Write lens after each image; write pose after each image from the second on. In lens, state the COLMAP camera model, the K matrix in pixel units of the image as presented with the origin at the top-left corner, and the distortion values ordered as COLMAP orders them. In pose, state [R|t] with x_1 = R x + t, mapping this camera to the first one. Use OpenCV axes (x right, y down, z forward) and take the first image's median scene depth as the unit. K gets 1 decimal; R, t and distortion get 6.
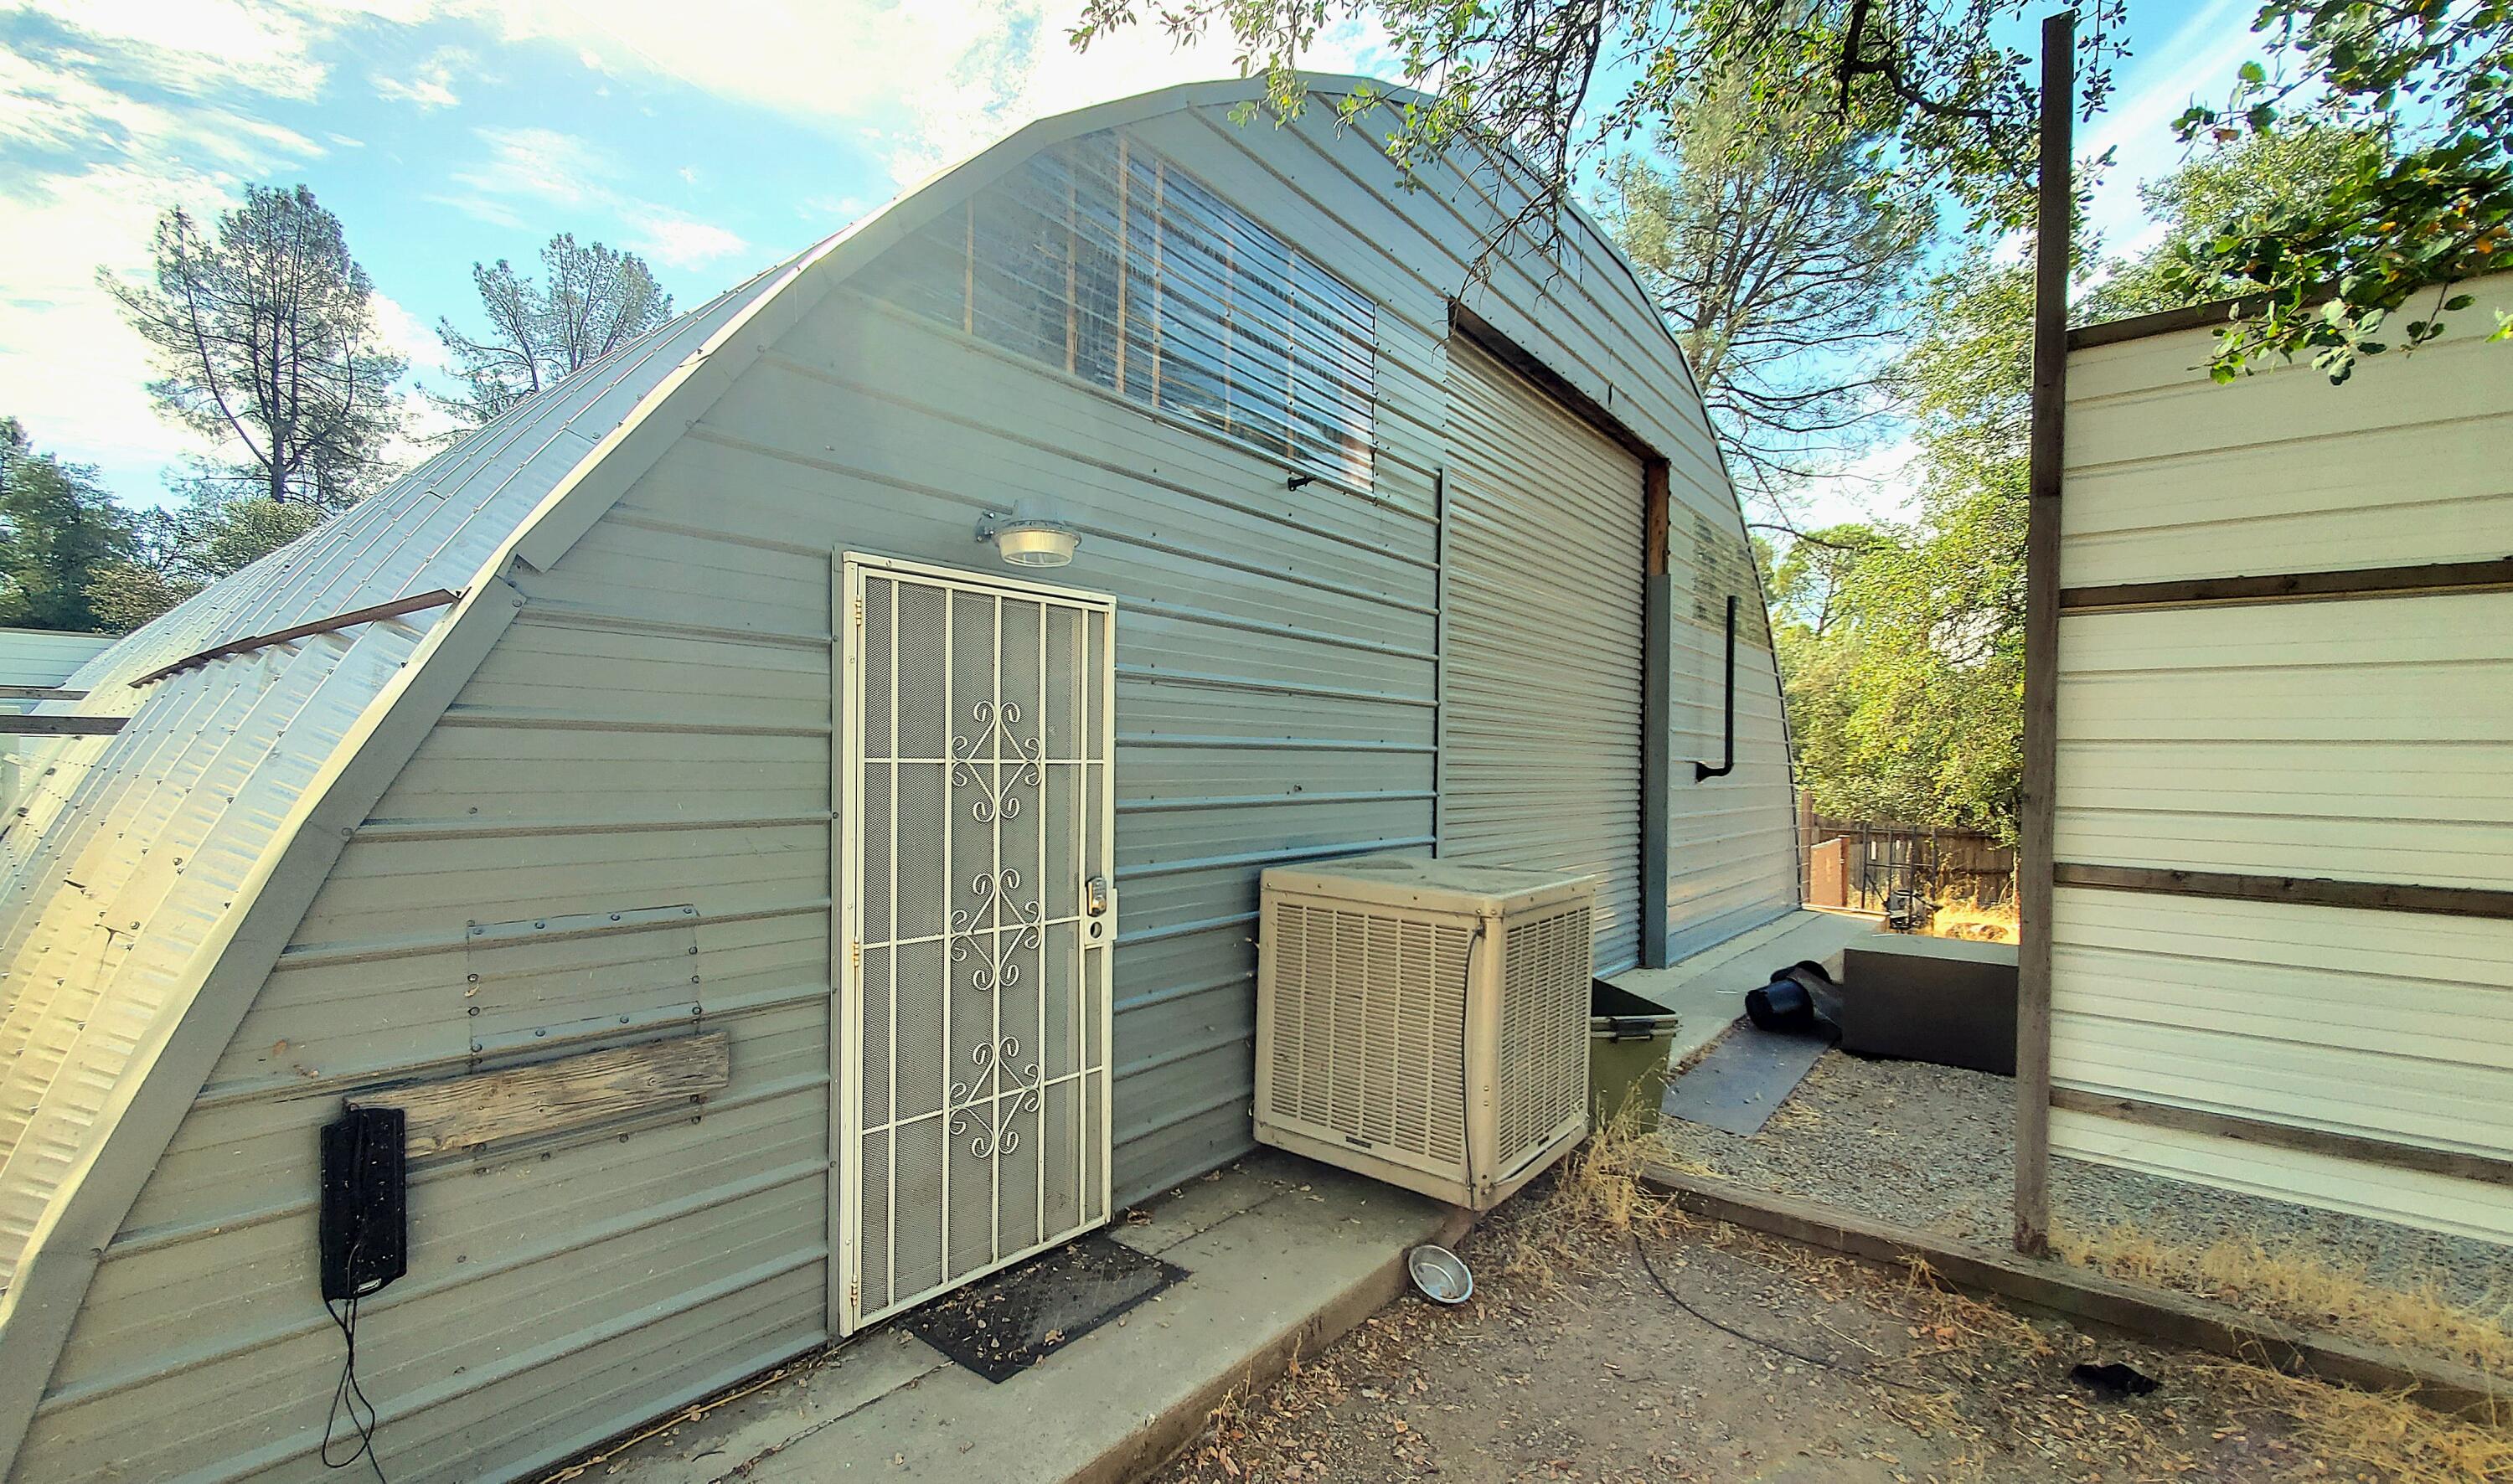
lens RADIAL K [[1033.1, 0, 1247.4], [0, 1033.1, 779.5], [0, 0, 1]] dist [-0.000249, -0.000013]
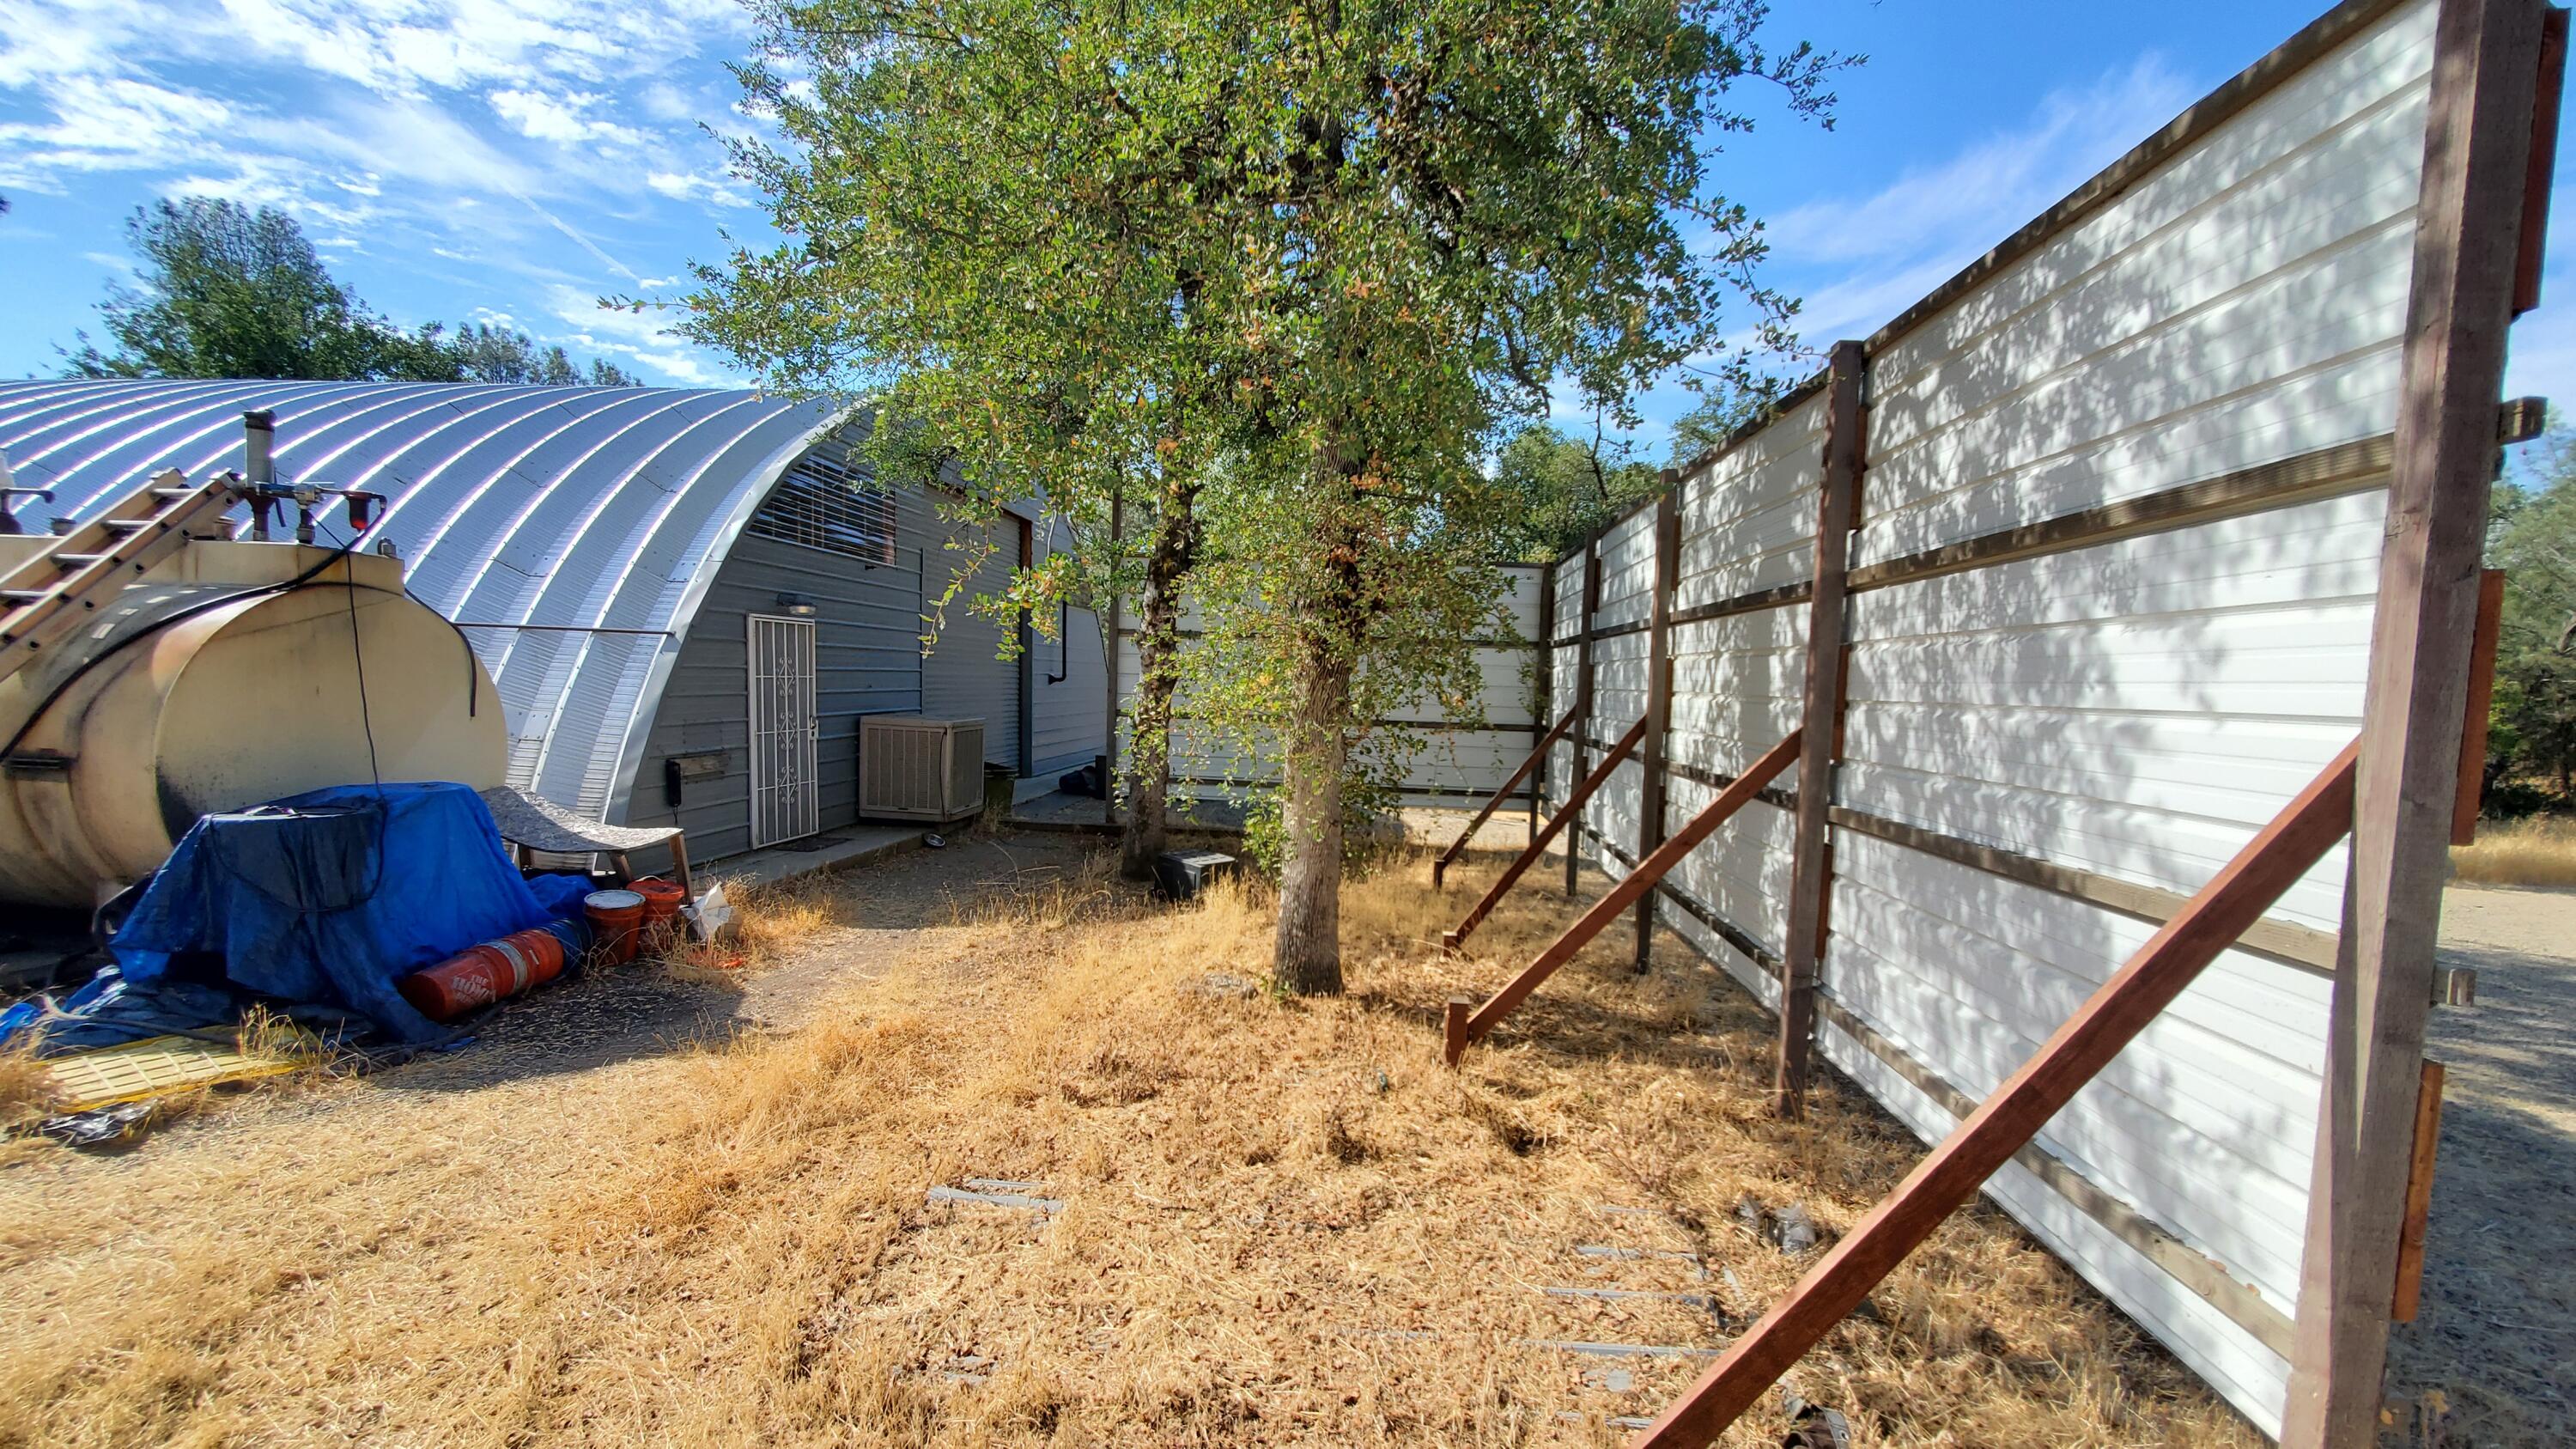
lens RADIAL K [[1001.4, 0, 1294.7], [0, 1001.4, 758.4], [0, 0, 1]] dist [-0.002551, -0.000609]
pose [[0.835676, -0.034169, 0.548160, -0.541051], [-0.008316, 0.997161, 0.074834, -0.009536], [-0.549161, -0.067096, 0.833019, -2.056867]]
